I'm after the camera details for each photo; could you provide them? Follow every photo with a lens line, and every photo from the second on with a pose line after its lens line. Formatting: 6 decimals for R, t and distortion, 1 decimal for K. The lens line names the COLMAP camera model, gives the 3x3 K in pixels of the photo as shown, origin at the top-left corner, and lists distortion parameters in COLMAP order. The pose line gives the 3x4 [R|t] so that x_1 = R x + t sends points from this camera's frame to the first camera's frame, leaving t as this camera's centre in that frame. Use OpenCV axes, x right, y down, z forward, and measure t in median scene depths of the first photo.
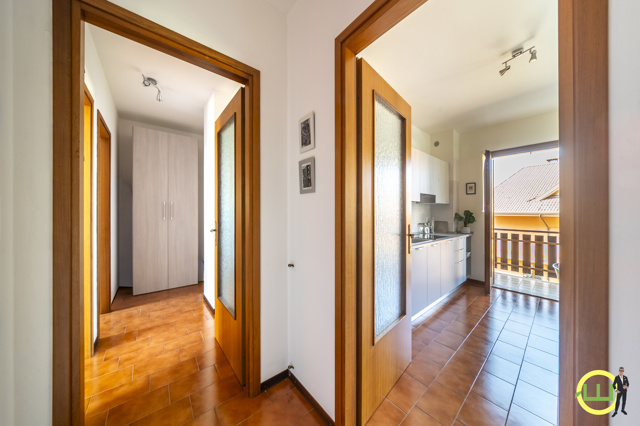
lens RADIAL K [[307.0, 0, 319.7], [0, 307.0, 213.8], [0, 0, 1]] dist [-0.006555, -0.000597]
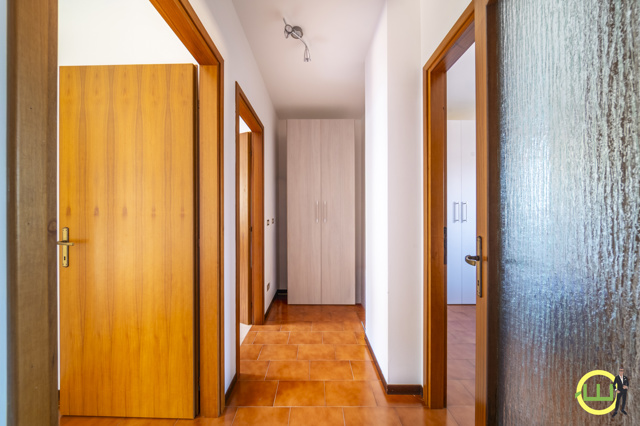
lens RADIAL K [[307.0, 0, 318.3], [0, 307.0, 214.5], [0, 0, 1]] dist [-0.006555, -0.000597]
pose [[0.886050, -0.003151, -0.463579, -0.150093], [0.002810, 0.999995, -0.001426, -0.001471], [0.463581, -0.000039, 0.886055, 0.338493]]
